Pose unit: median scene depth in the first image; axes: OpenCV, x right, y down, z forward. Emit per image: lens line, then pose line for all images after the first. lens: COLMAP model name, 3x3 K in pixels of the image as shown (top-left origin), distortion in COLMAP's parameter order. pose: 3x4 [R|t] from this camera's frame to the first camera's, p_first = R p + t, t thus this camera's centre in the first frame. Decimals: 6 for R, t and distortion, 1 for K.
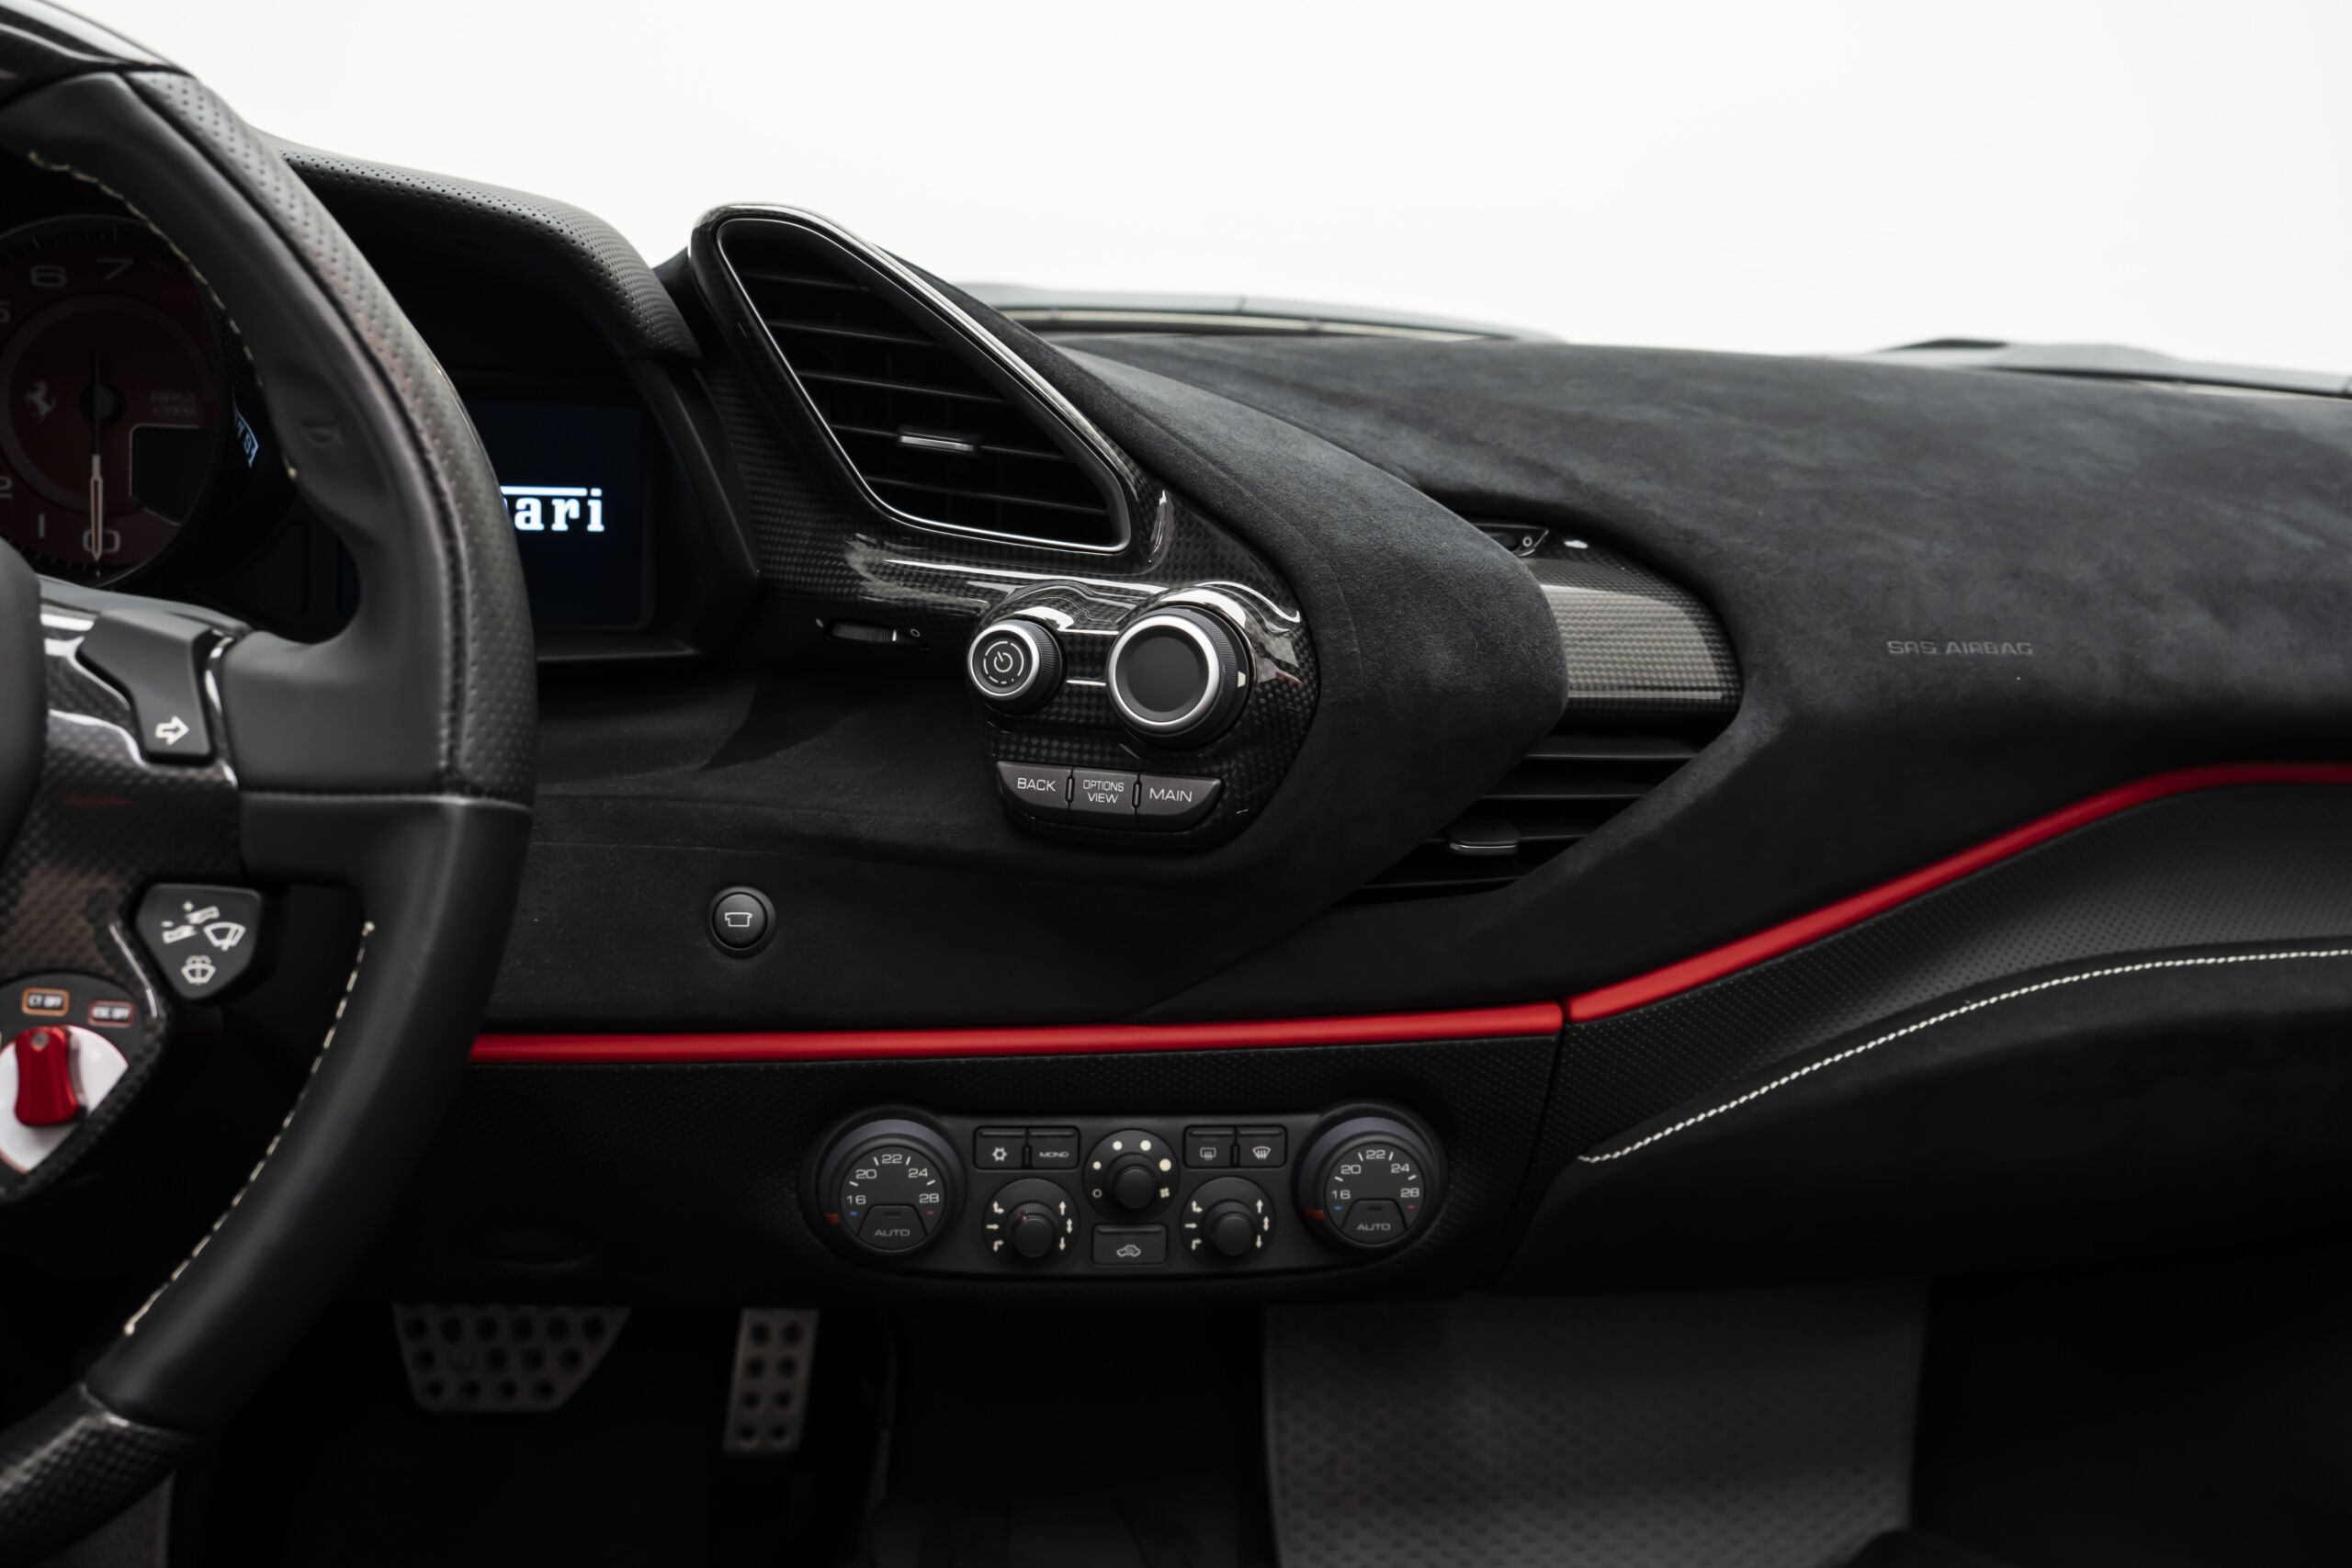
lens RADIAL K [[2452.8, 0, 1176.2], [0, 2452.8, 767.0], [0, 0, 1]] dist [-0.078103, 0.000000]
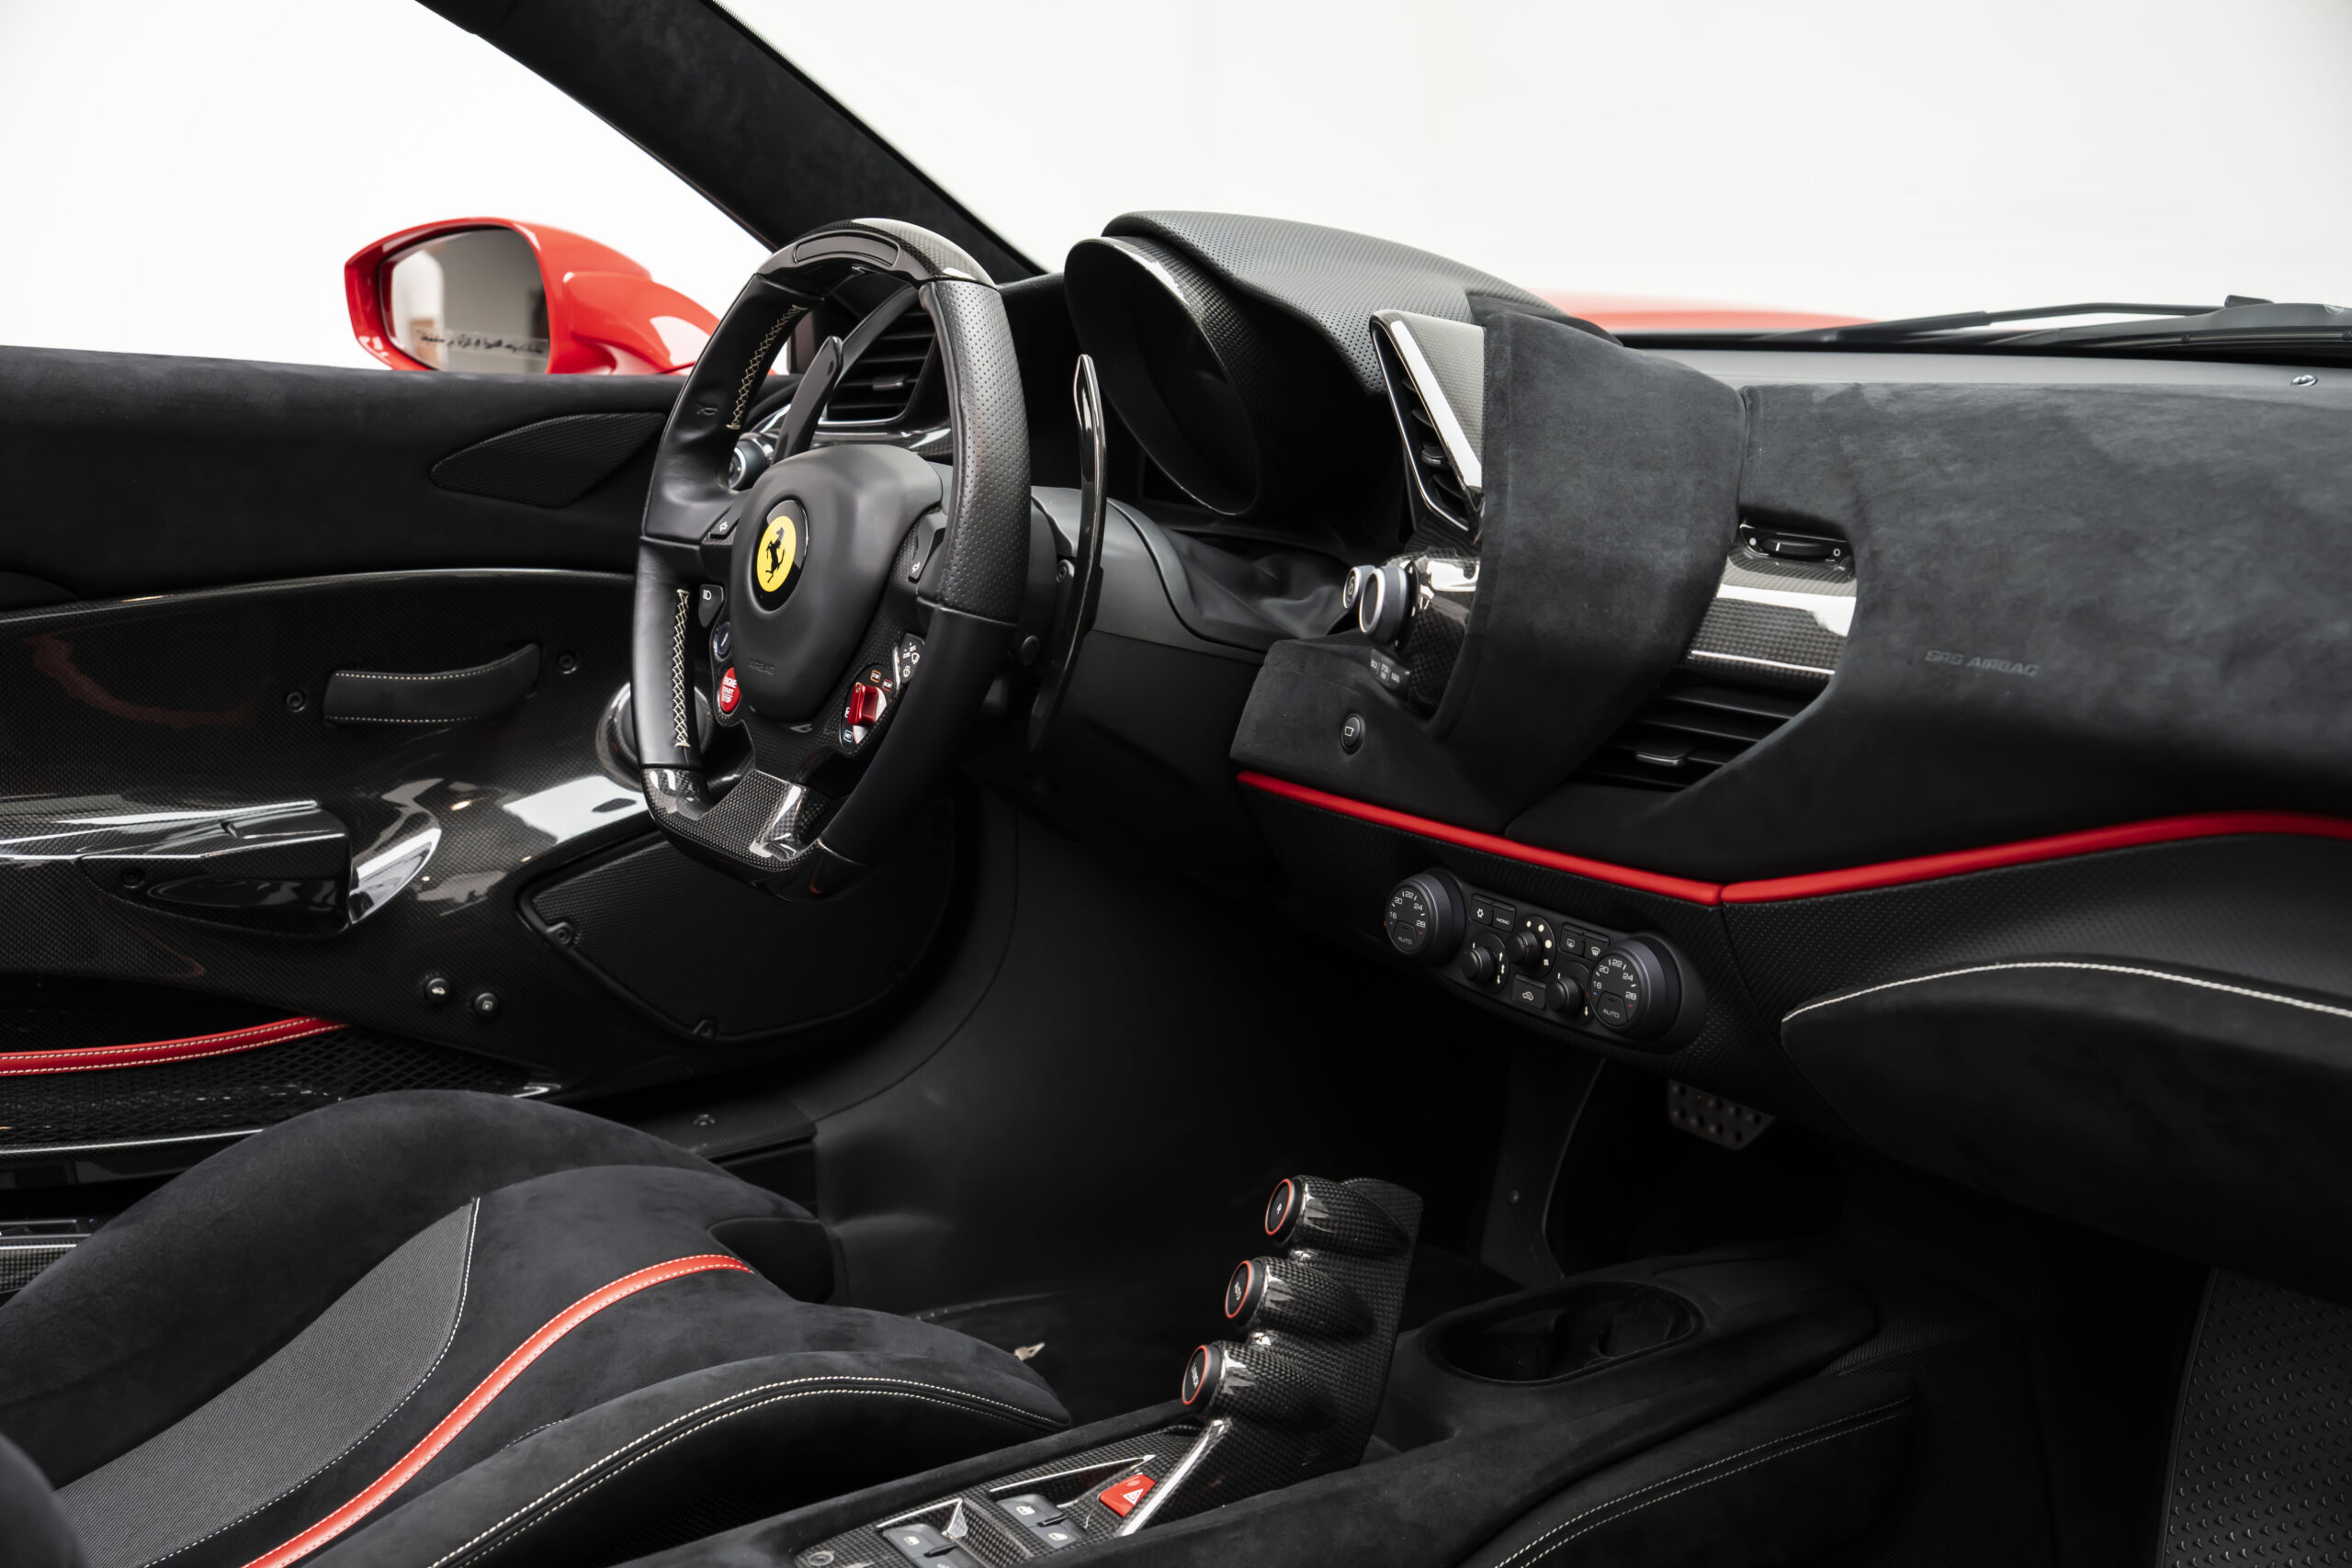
lens RADIAL K [[2578.5, 0, 1195.6], [0, 2578.5, 786.2], [0, 0, 1]] dist [0.030805, 0.000000]
pose [[0.464078, 0.155059, -0.872117, 1.361847], [-0.133787, 0.985535, 0.104032, -0.074826], [0.875633, 0.068398, 0.478109, 0.047445]]
